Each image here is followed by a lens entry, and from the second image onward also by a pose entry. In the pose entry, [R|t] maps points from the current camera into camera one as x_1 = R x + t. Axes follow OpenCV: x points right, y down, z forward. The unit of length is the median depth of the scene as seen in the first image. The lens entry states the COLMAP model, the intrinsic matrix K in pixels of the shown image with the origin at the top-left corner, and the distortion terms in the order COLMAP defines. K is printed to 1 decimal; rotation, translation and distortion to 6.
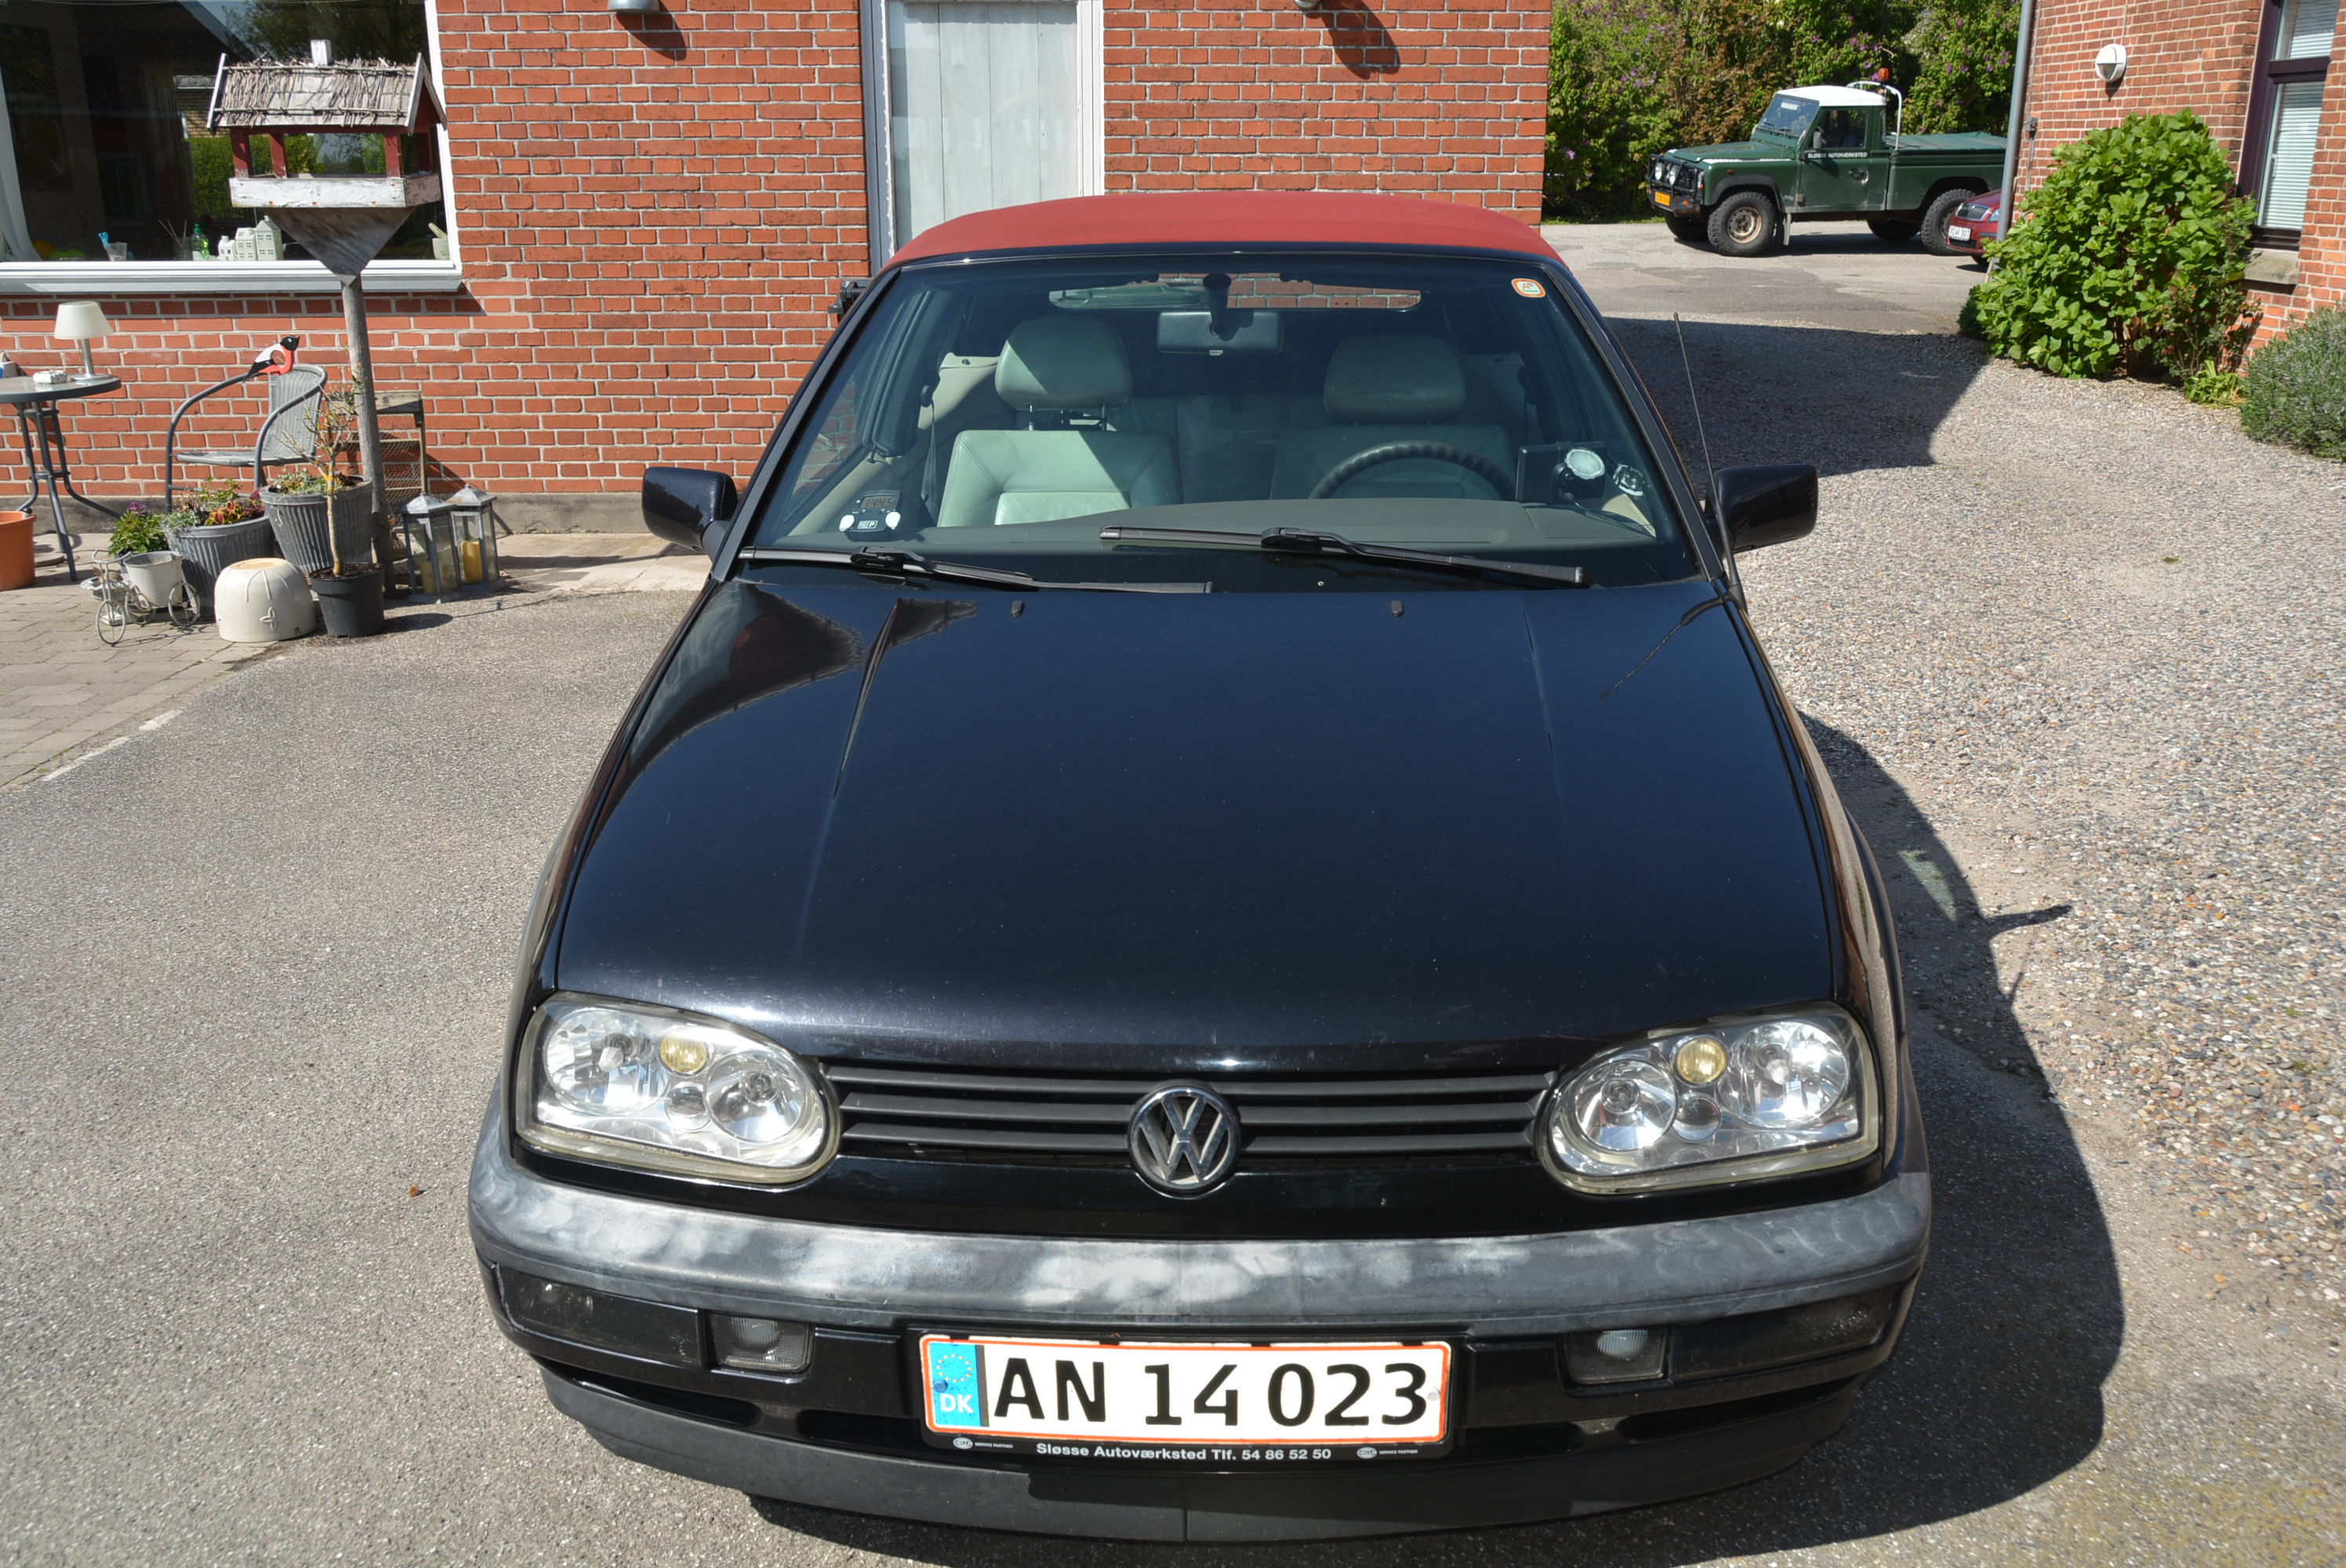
lens RADIAL K [[1962.1, 0, 1167.4], [0, 1962.1, 779.0], [0, 0, 1]] dist [-0.049694, 0.017532]
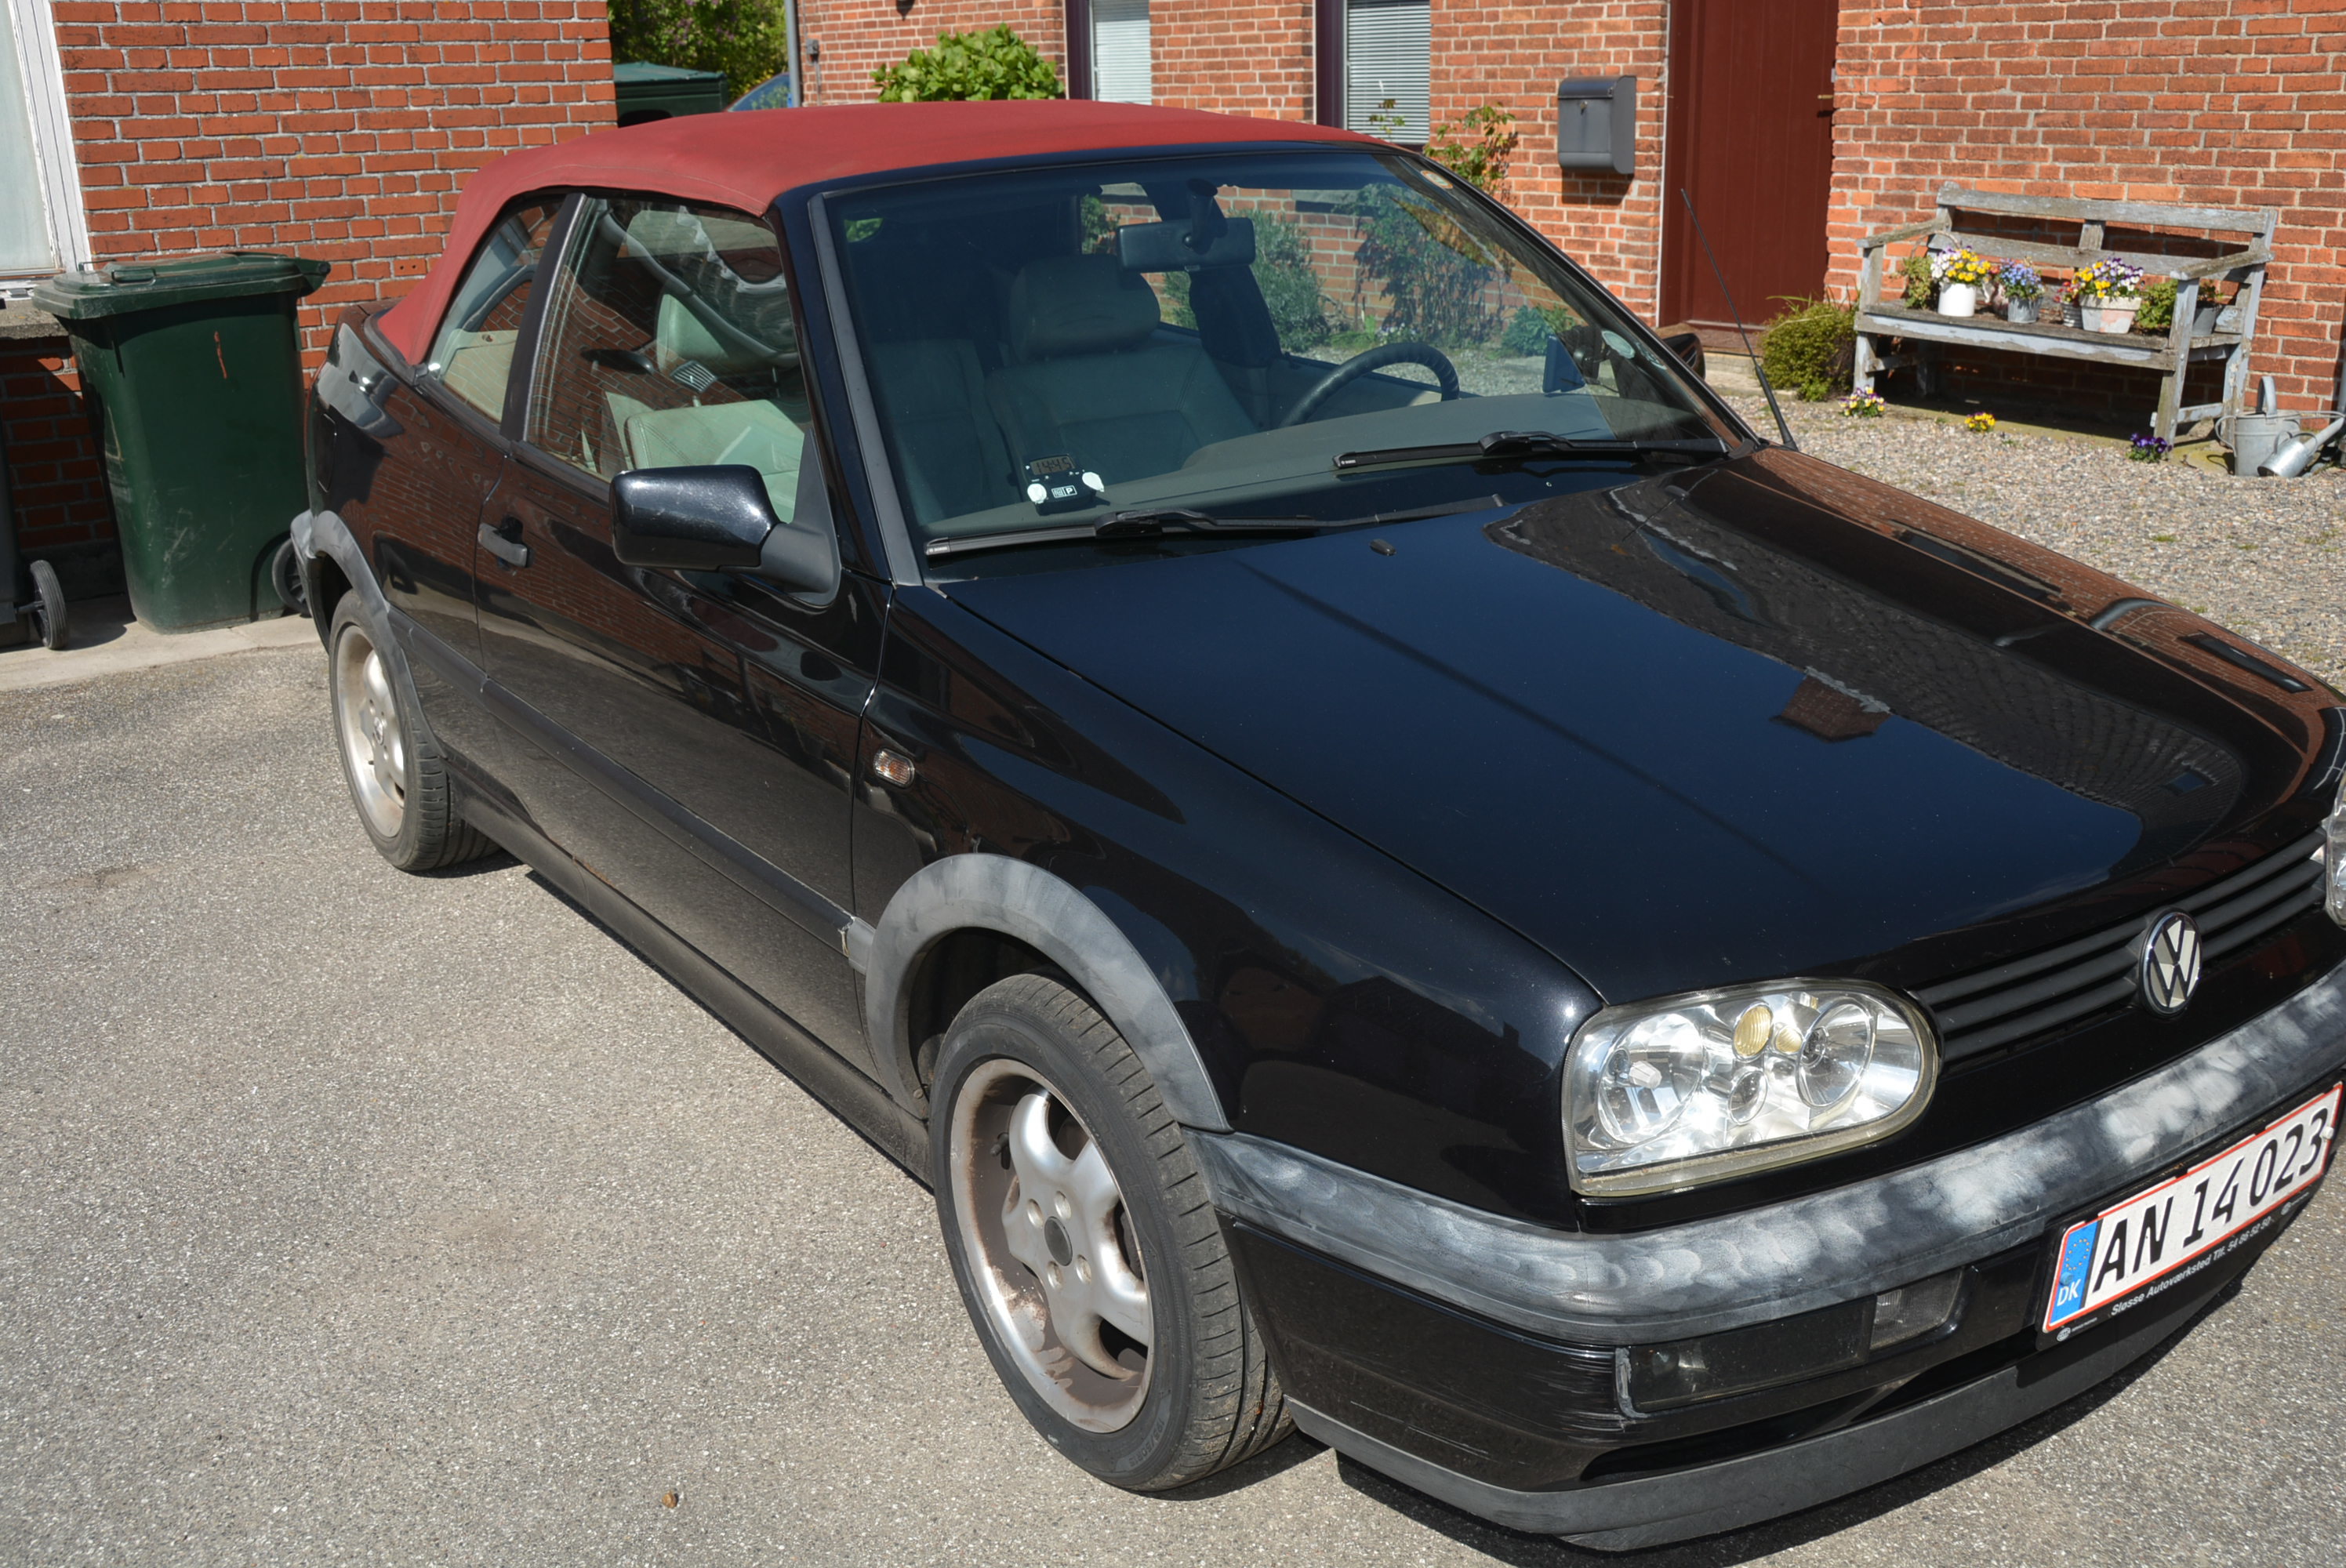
lens RADIAL K [[2197.4, 0, 1176.5], [0, 2197.4, 786.8], [0, 0, 1]] dist [-0.014975, 0.000000]
pose [[0.793876, -0.203538, 0.573003, -0.233170], [0.206954, 0.976501, 0.060138, -0.018846], [-0.571778, 0.070843, 0.817344, 0.077508]]
